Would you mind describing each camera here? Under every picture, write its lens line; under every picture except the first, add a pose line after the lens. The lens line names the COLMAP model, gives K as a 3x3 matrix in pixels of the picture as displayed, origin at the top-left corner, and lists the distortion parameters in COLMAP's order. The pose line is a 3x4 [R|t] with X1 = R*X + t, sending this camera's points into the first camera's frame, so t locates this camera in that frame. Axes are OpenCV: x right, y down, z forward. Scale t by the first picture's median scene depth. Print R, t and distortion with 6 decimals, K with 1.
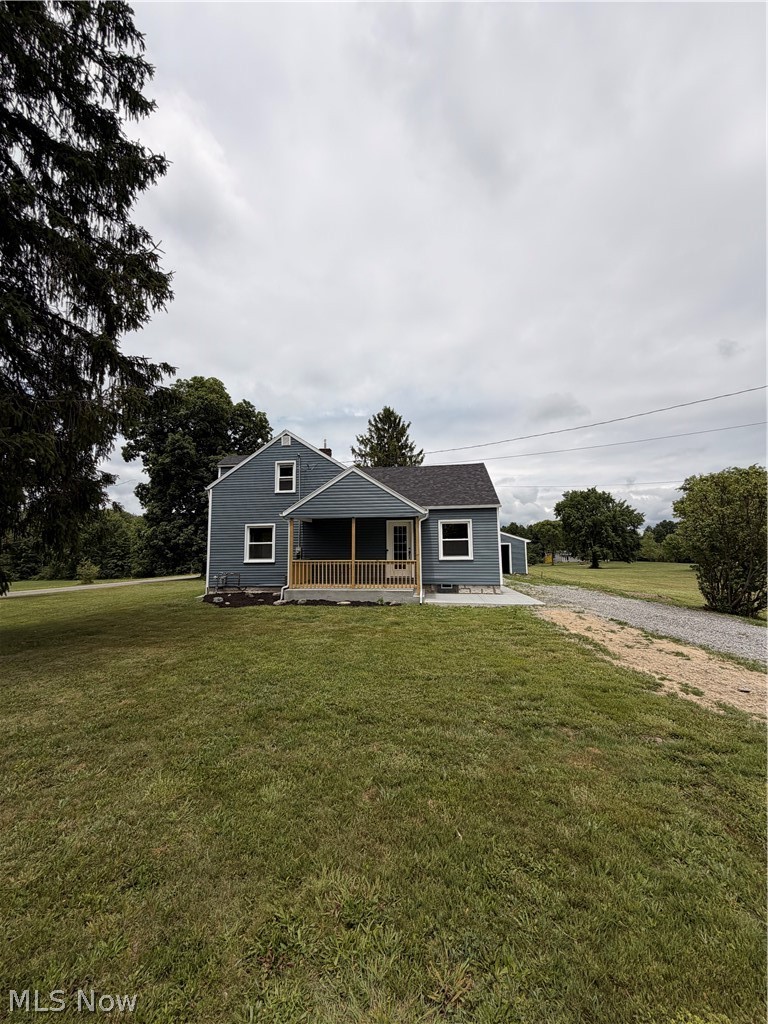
lens RADIAL K [[412.1, 0, 385.3], [0, 412.1, 508.9], [0, 0, 1]] dist [0.000897, 0.000626]
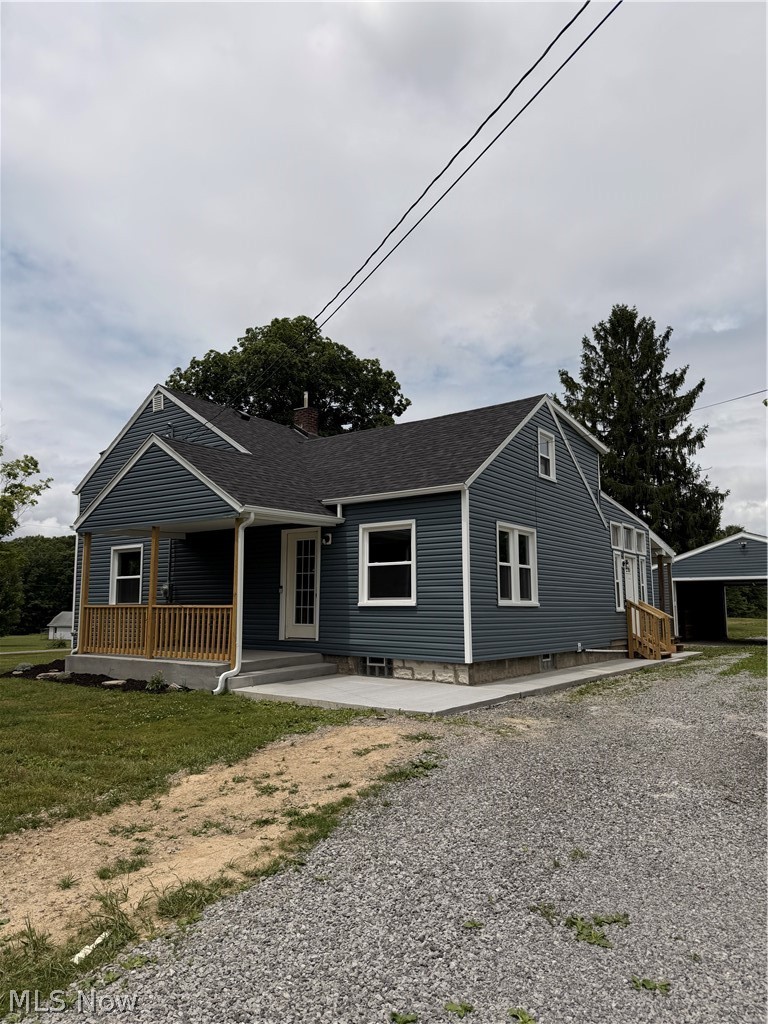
lens RADIAL K [[701.5, 0, 384.9], [0, 701.5, 512.9], [0, 0, 1]] dist [0.006811, 0.000283]
pose [[0.875258, -0.058269, -0.480133, 0.556285], [0.058589, 0.998179, -0.014334, 0.026876], [0.480094, -0.015585, 0.877078, 0.283325]]
